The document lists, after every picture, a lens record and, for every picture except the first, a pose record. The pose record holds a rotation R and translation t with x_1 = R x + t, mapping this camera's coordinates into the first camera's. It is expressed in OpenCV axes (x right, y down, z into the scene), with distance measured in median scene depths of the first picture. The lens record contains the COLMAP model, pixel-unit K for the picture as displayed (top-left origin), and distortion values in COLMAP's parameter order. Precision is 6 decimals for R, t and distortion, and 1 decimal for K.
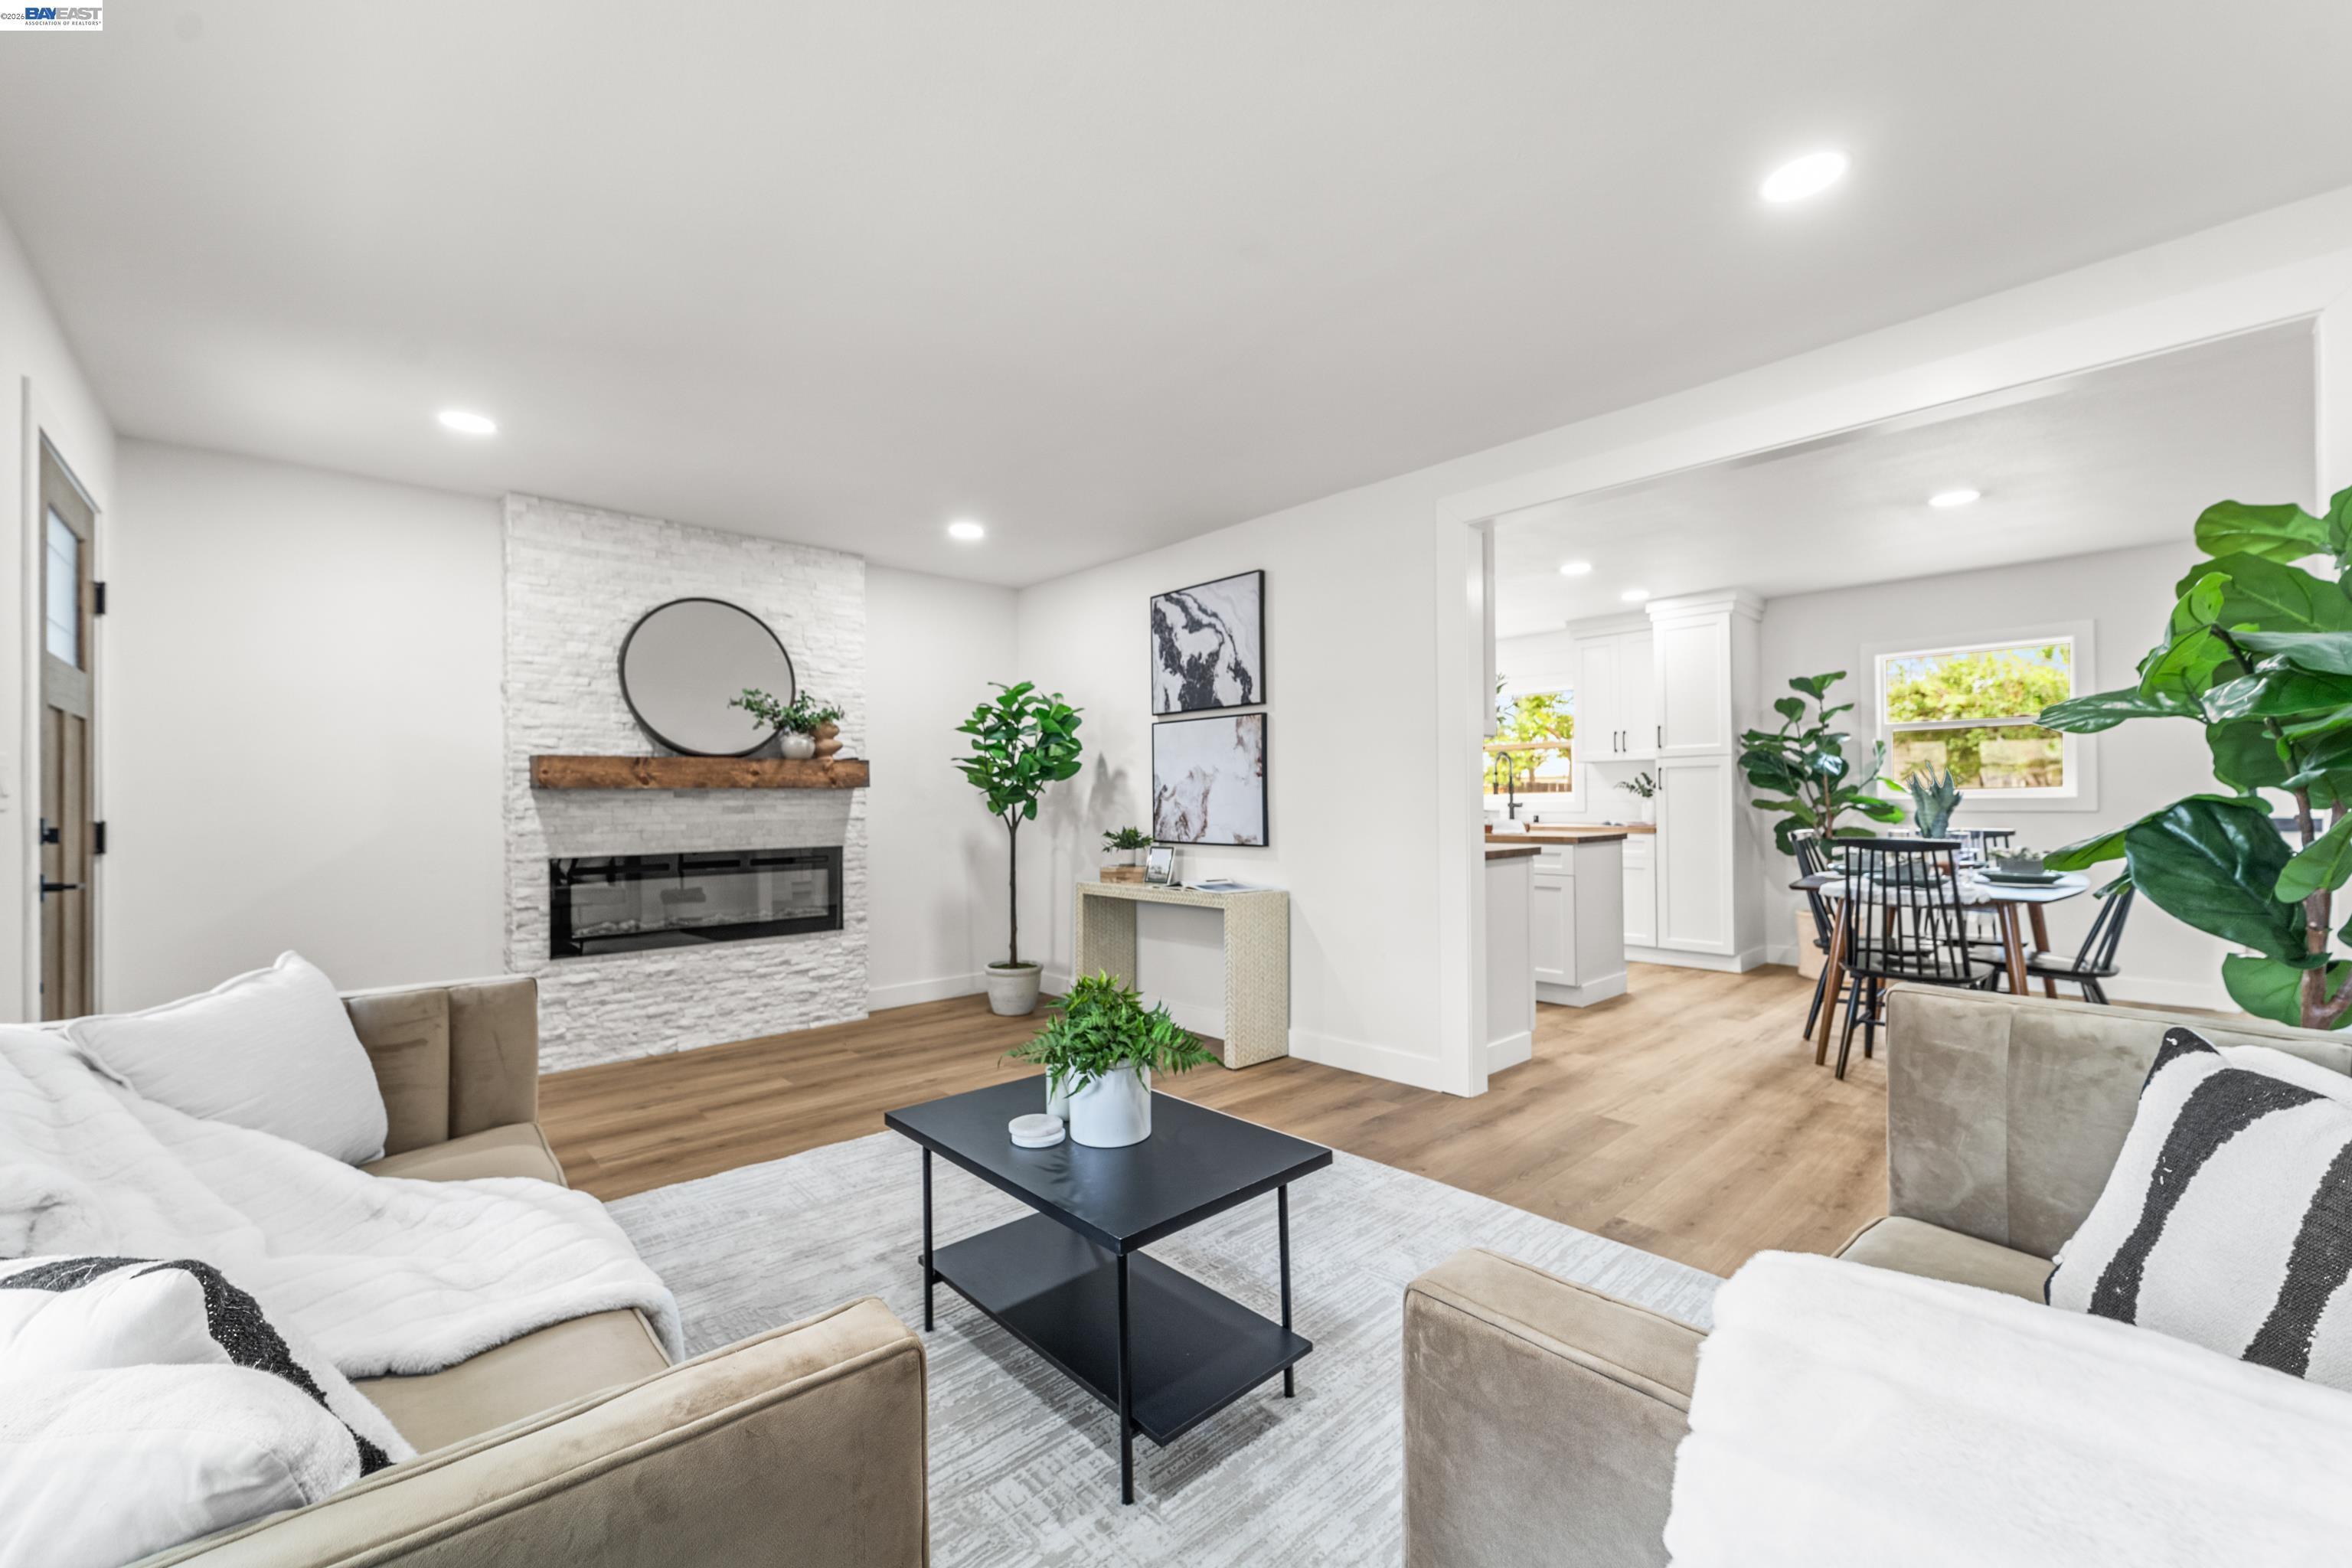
lens RADIAL K [[944.9, 0, 1172.8], [0, 944.9, 789.7], [0, 0, 1]] dist [0.000366, -0.001174]
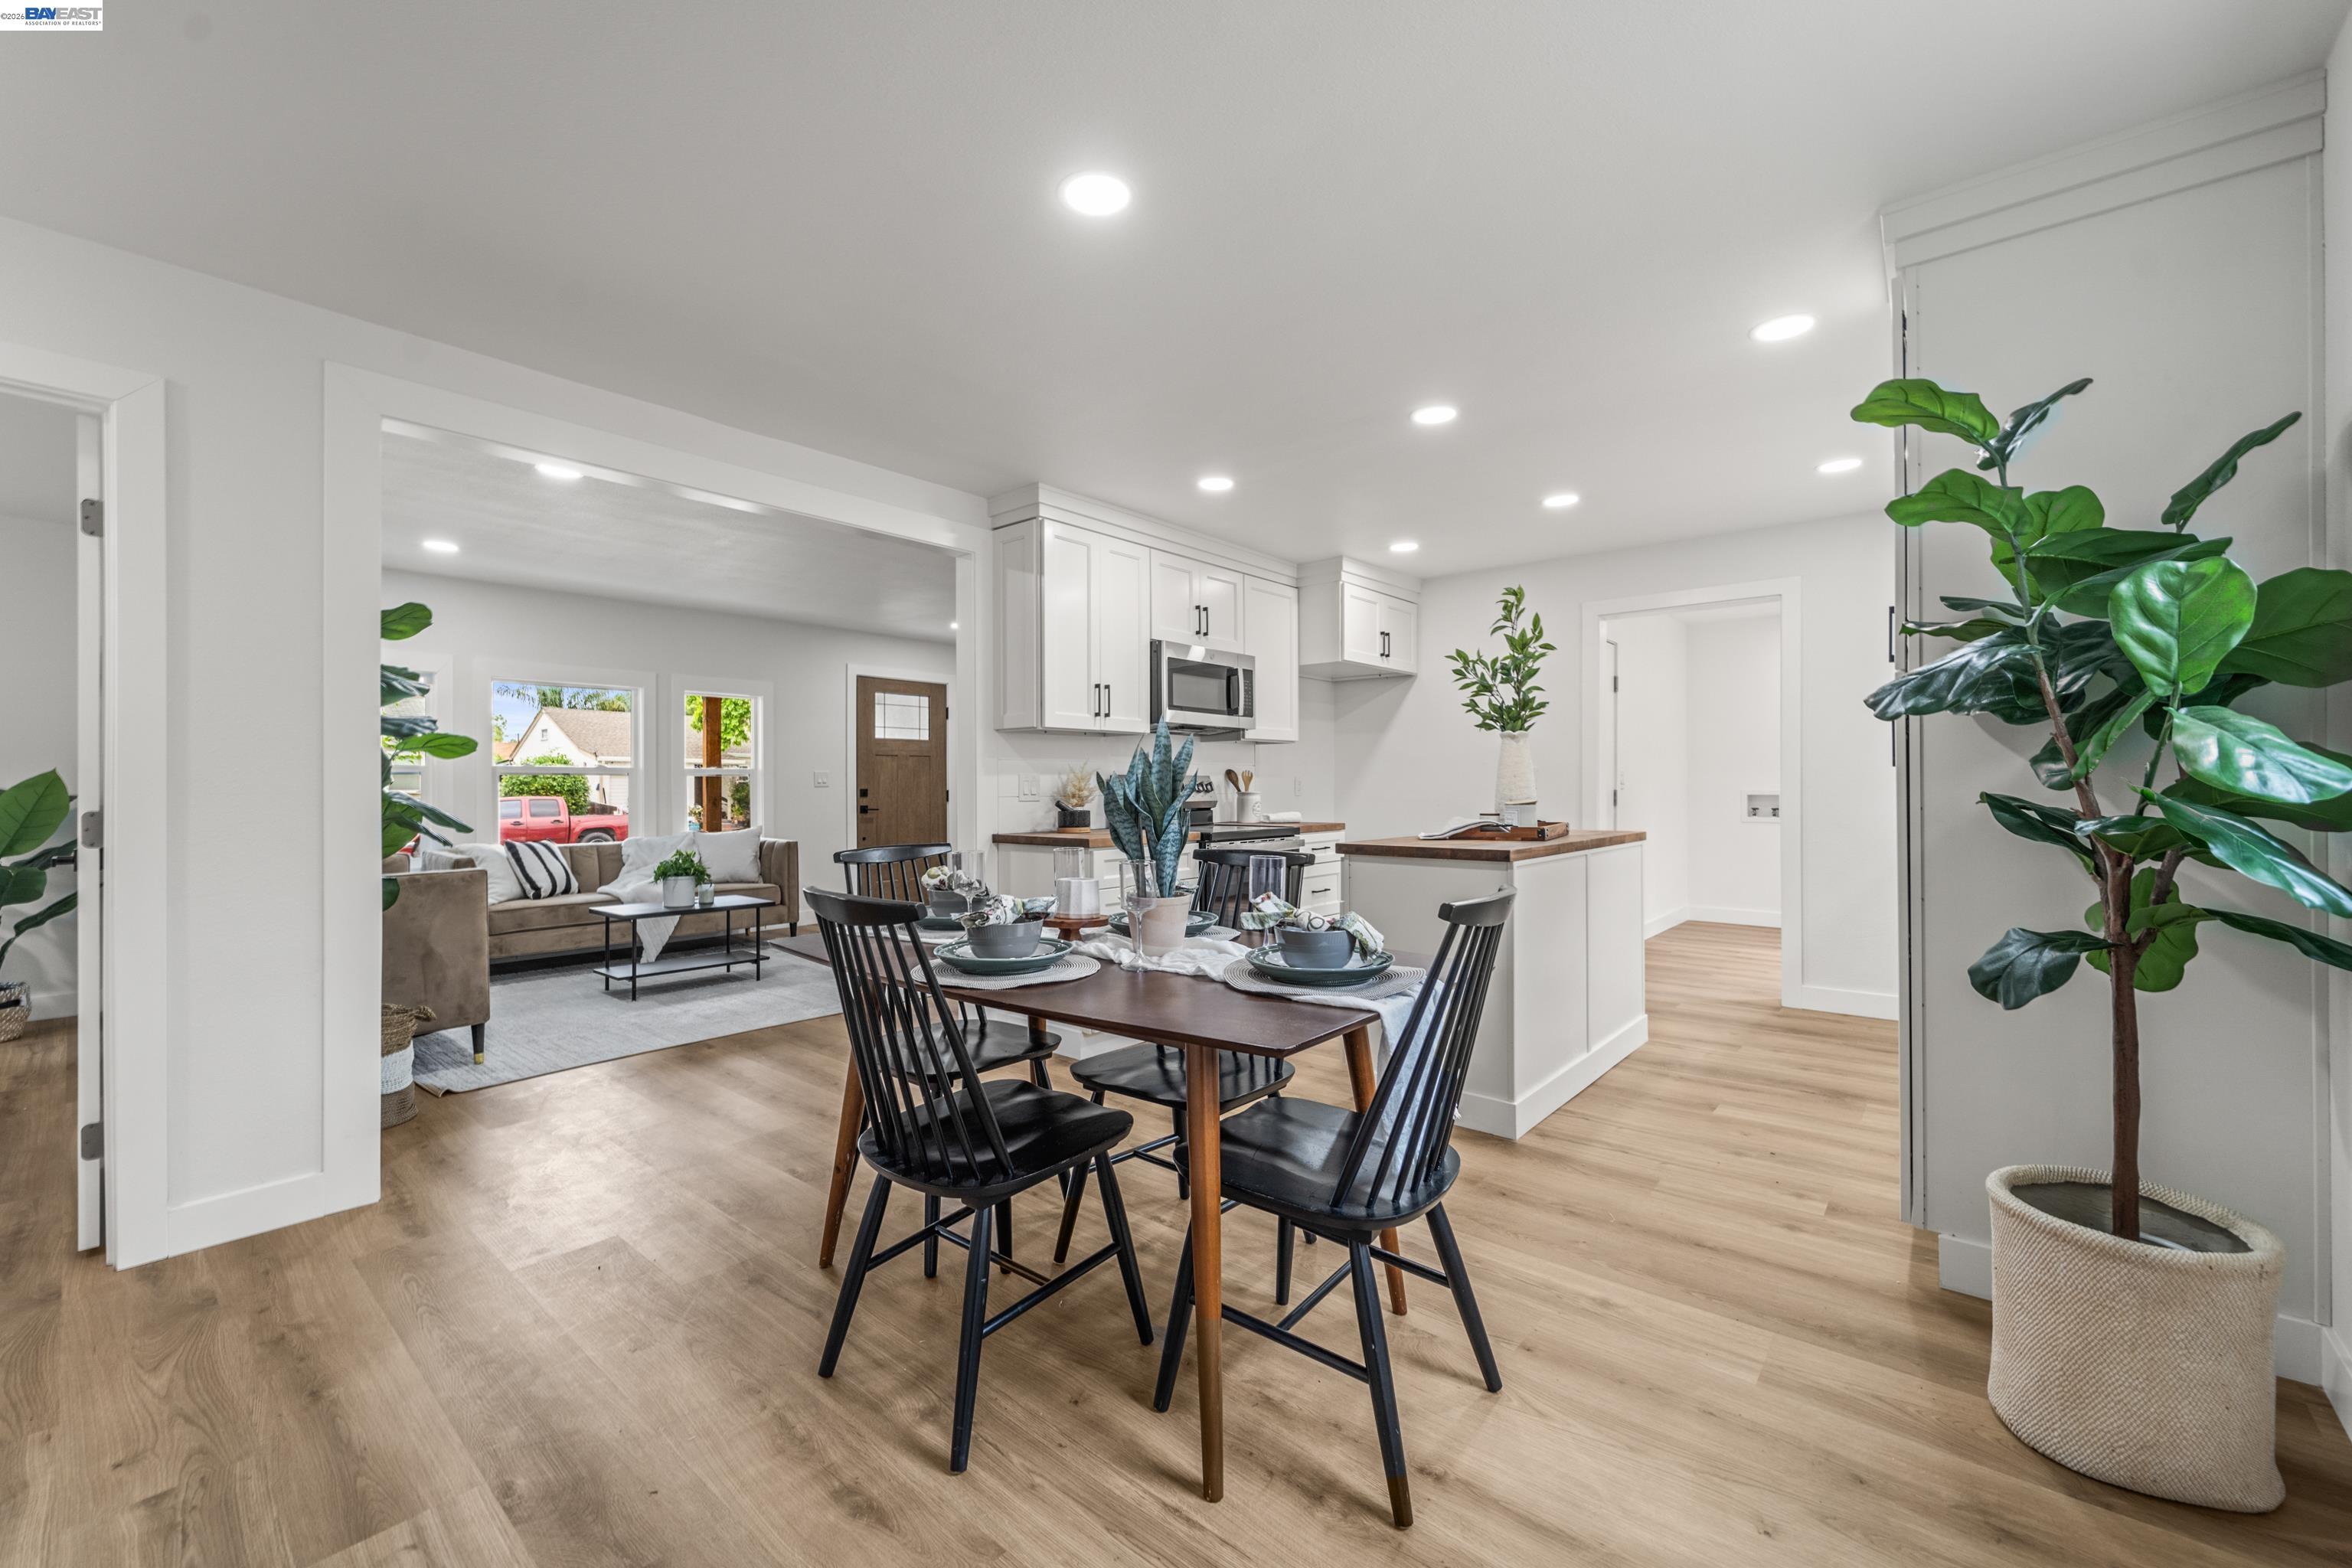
lens RADIAL K [[944.9, 0, 1172.7], [0, 944.9, 783.2], [0, 0, 1]] dist [0.000366, -0.001174]
pose [[0.115352, 0.005825, -0.993308, 1.210310], [0.013800, 0.999877, 0.007466, 0.000055], [0.993229, -0.014569, 0.115258, 0.892380]]
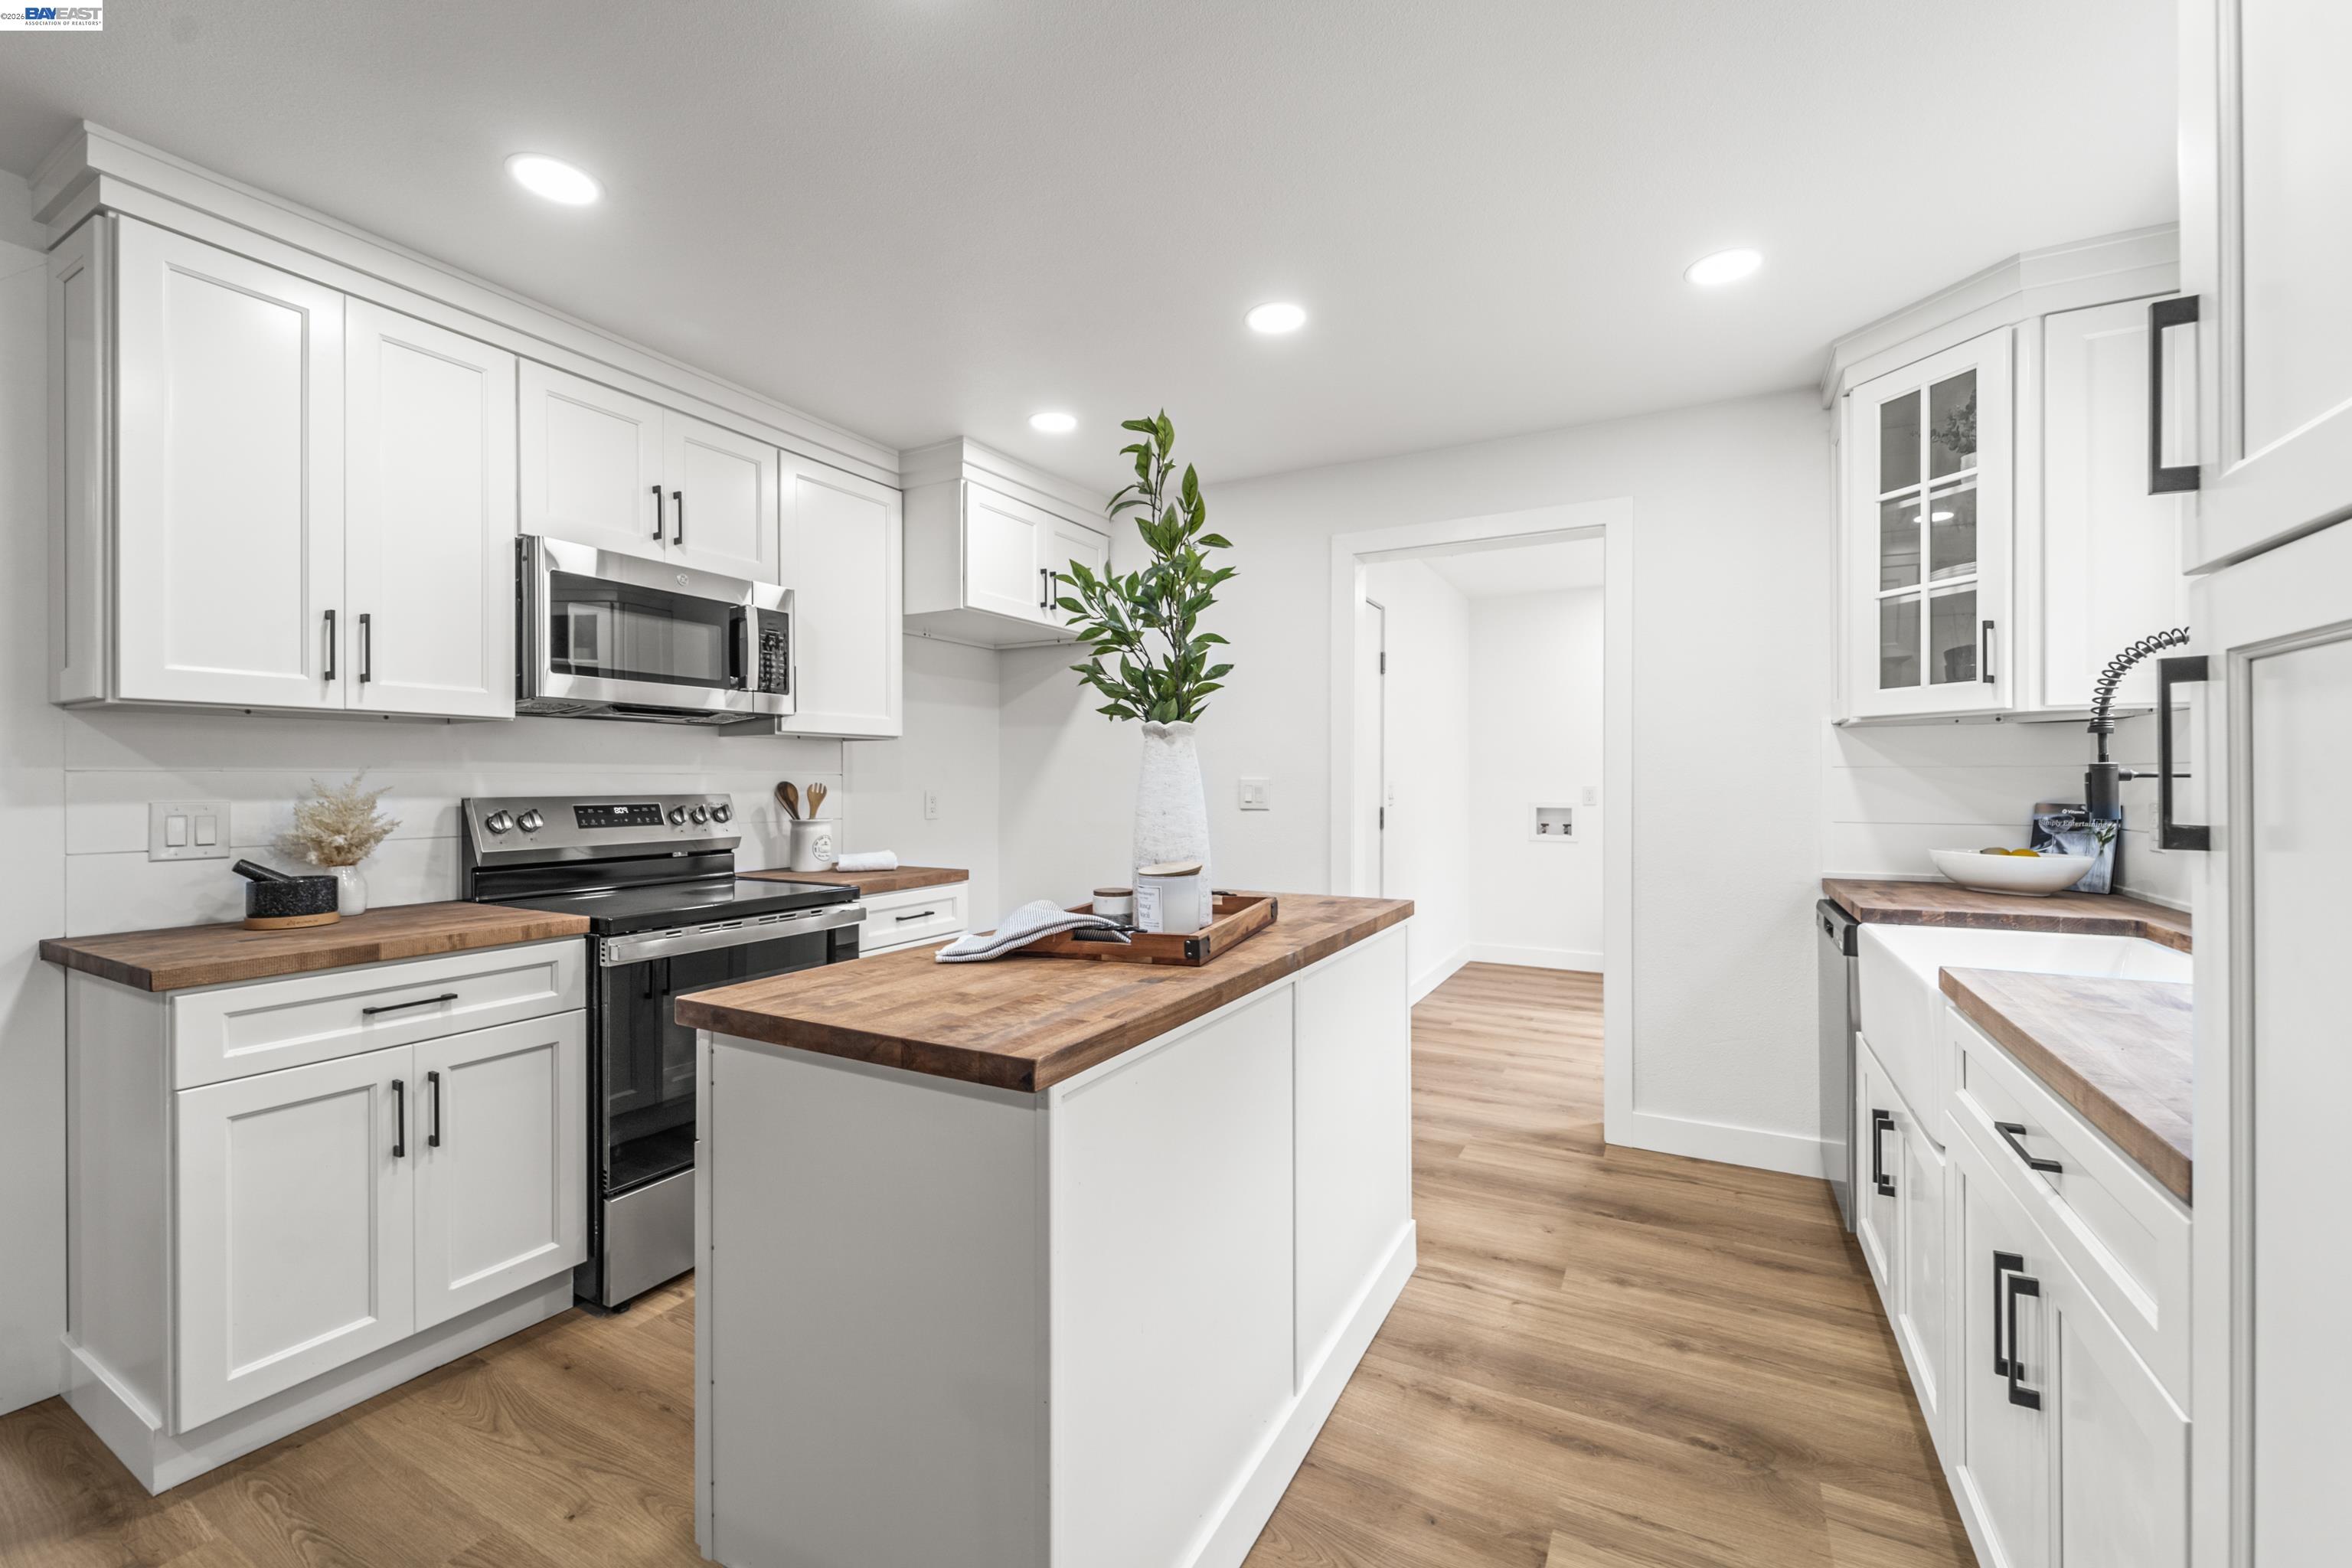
lens RADIAL K [[944.9, 0, 1182.2], [0, 944.9, 780.0], [0, 0, 1]] dist [0.000366, -0.001174]
pose [[0.321653, 0.009814, -0.946807, 0.806641], [0.010263, 0.999851, 0.013851, -0.015940], [0.946802, -0.014172, 0.321504, 1.165424]]
